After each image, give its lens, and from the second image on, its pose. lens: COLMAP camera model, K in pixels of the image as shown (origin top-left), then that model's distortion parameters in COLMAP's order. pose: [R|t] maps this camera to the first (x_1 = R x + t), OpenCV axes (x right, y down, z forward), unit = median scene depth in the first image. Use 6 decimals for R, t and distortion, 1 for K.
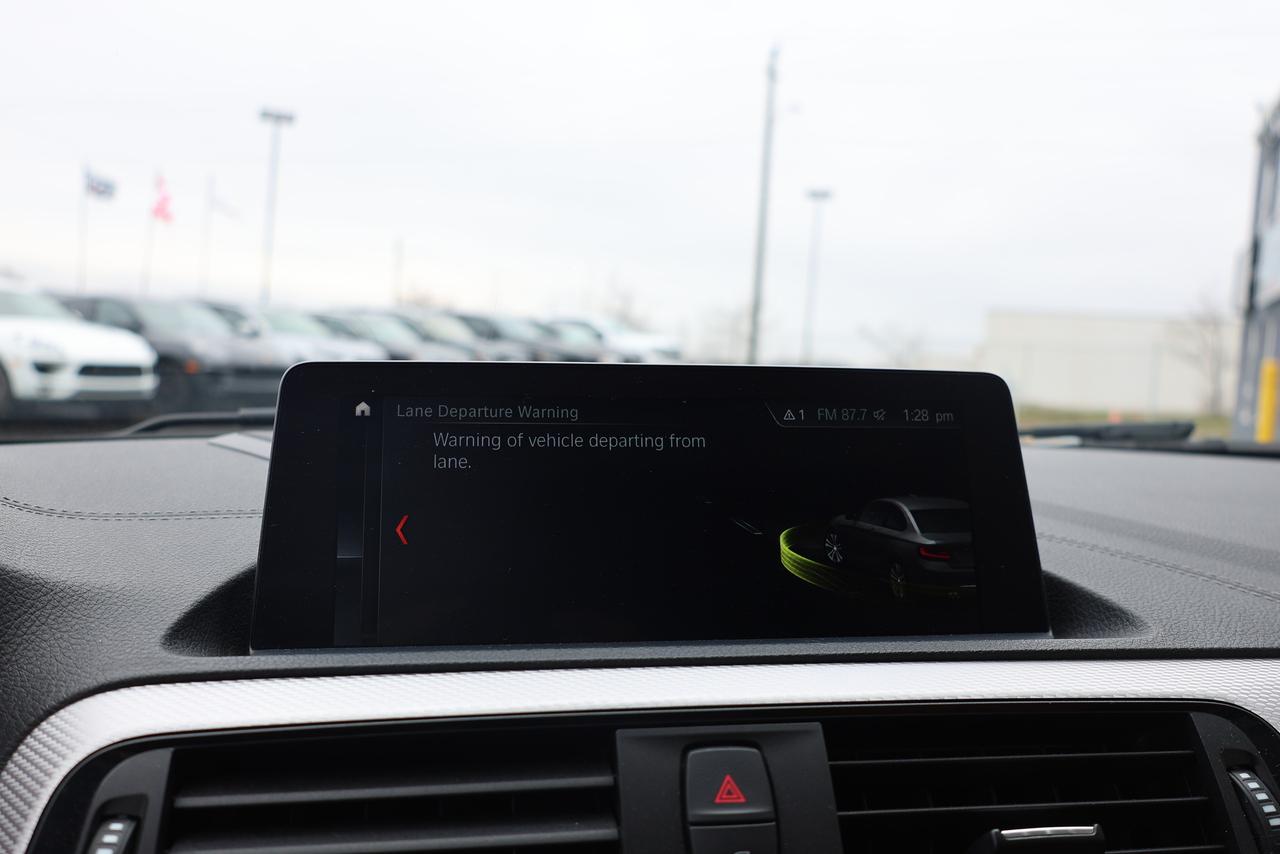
lens RADIAL K [[1028.2, 0, 640.0], [0, 1028.2, 427.0], [0, 0, 1]] dist [0.018463, 0.008233]
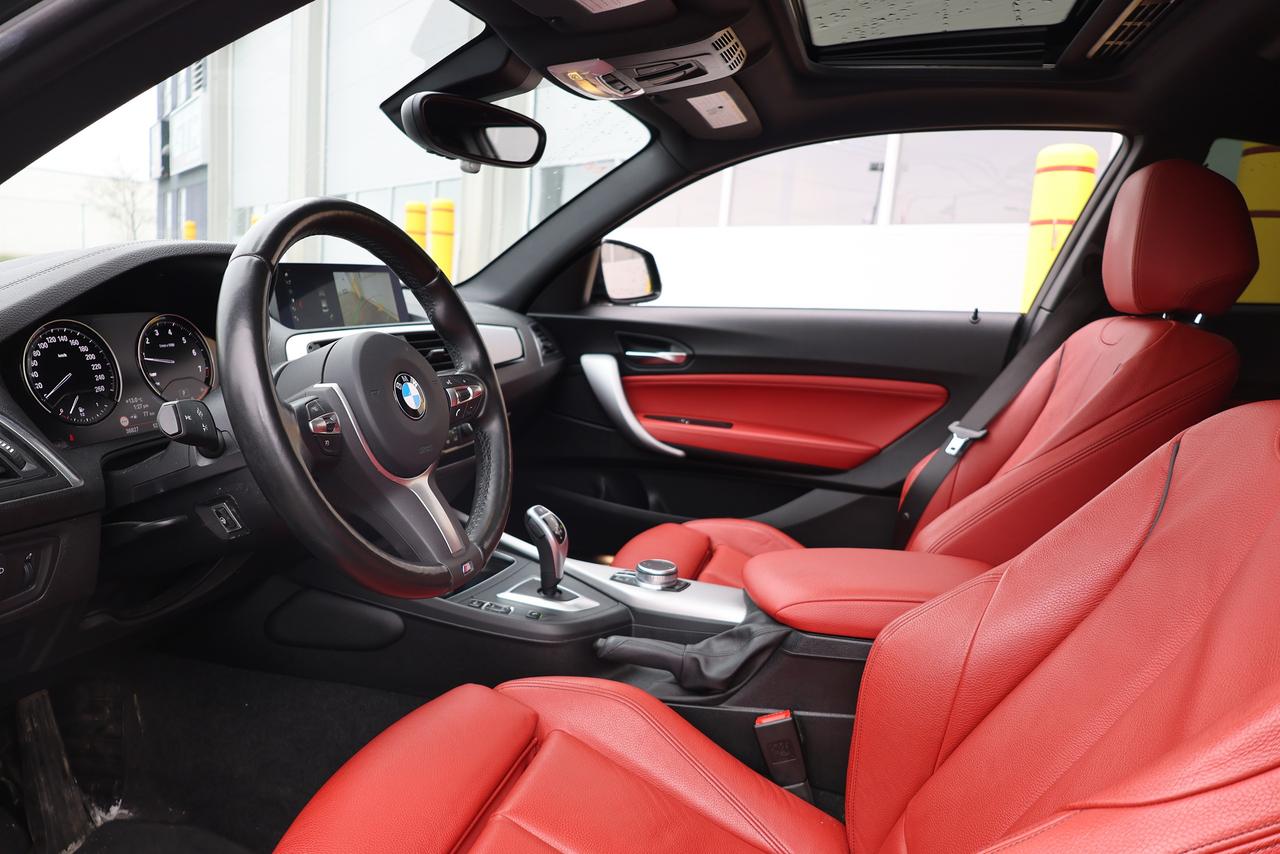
lens RADIAL K [[899.6, 0, 660.0], [0, 899.6, 423.2], [0, 0, 1]] dist [0.004974, 0.000839]
pose [[0.496286, -0.141771, 0.856505, -3.025179], [-0.001173, 0.986466, 0.163962, -0.027400], [-0.868158, -0.082377, 0.489403, -2.311781]]
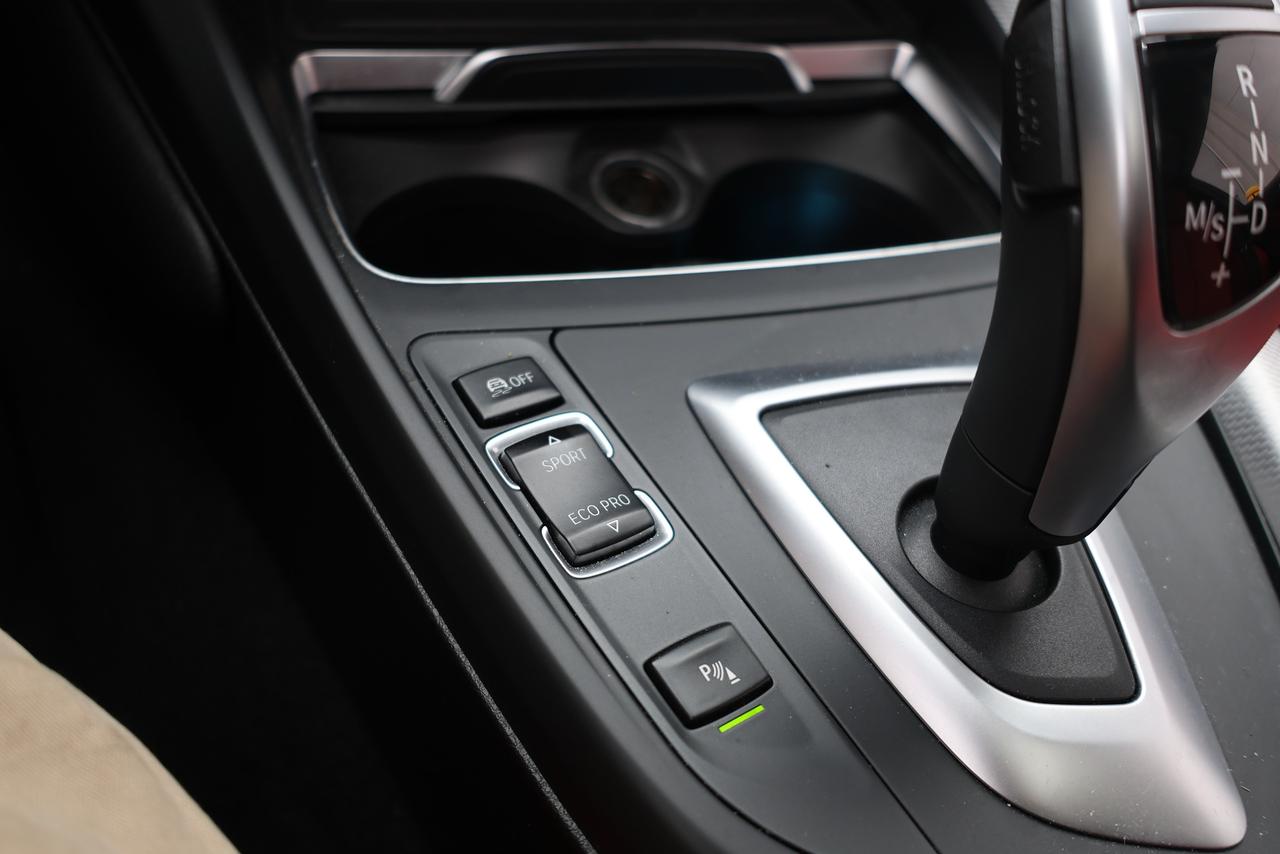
lens RADIAL K [[1028.9, 0, 640.0], [0, 1028.9, 427.0], [0, 0, 1]] dist [0.011015, 0.007157]
pose [[0.972814, -0.053391, 0.225349, -0.170916], [-0.114223, 0.735855, 0.667436, 0.922314], [-0.201459, -0.675031, 0.709751, -0.278727]]
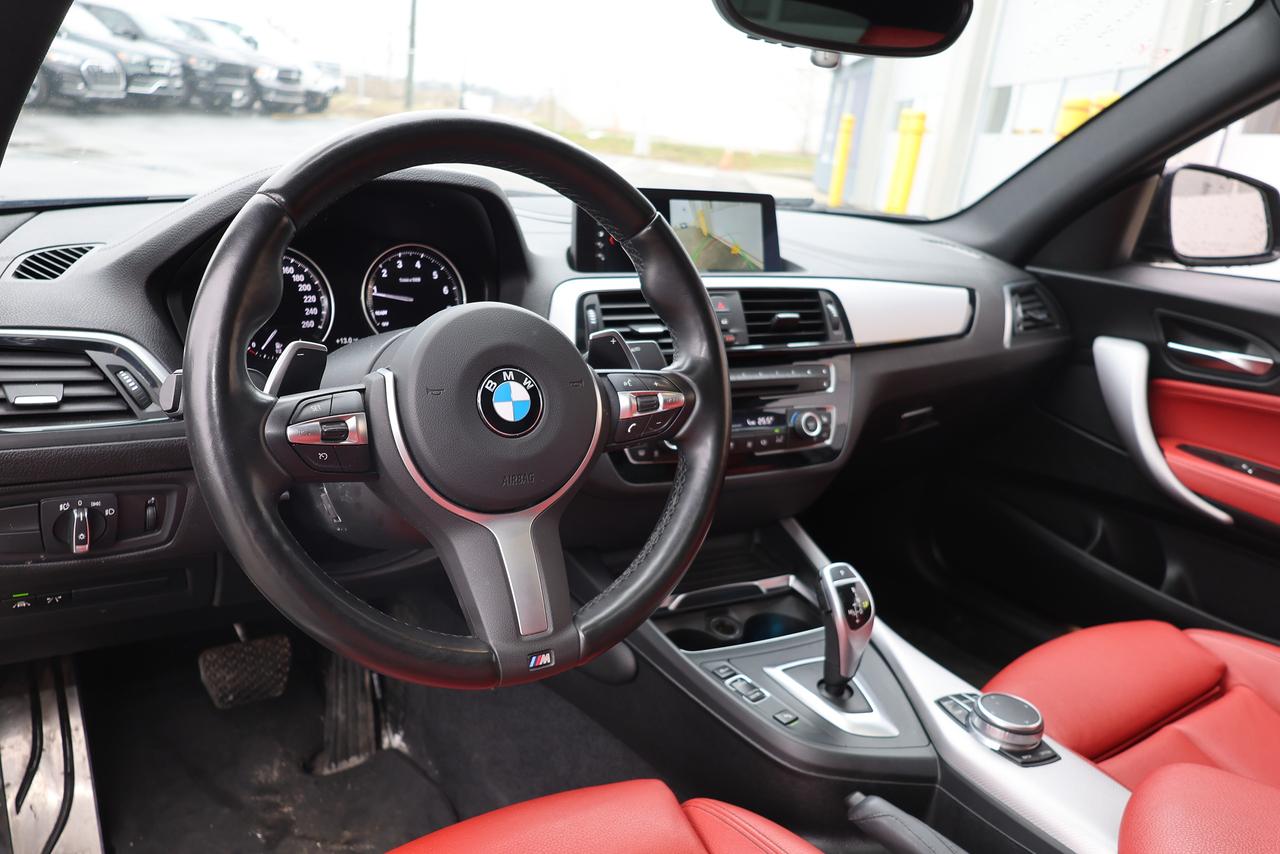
lens RADIAL K [[1003.9, 0, 640.0], [0, 1003.9, 427.0], [0, 0, 1]] dist [0.011404, -0.000149]
pose [[0.936846, -0.044518, 0.346897, -1.457143], [-0.050816, 0.964013, 0.260952, -0.187699], [-0.346031, -0.262099, 0.900870, -2.348432]]
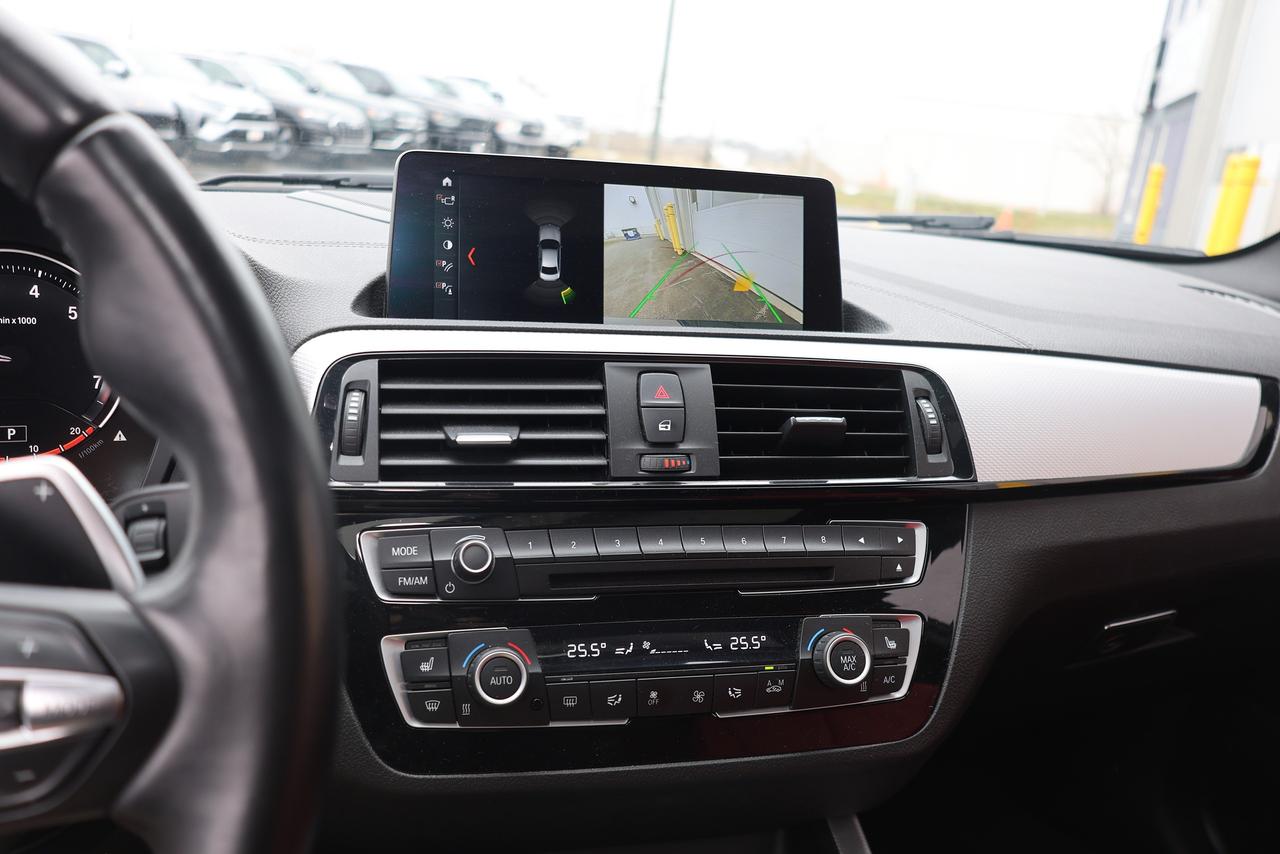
lens RADIAL K [[1061.5, 0, 640.0], [0, 1061.5, 427.0], [0, 0, 1]] dist [-0.006645, 0.000784]
pose [[0.994085, 0.028619, 0.104770, -0.146746], [-0.049887, 0.977192, 0.206413, 0.000113], [-0.096473, -0.210419, 0.972840, -0.871355]]
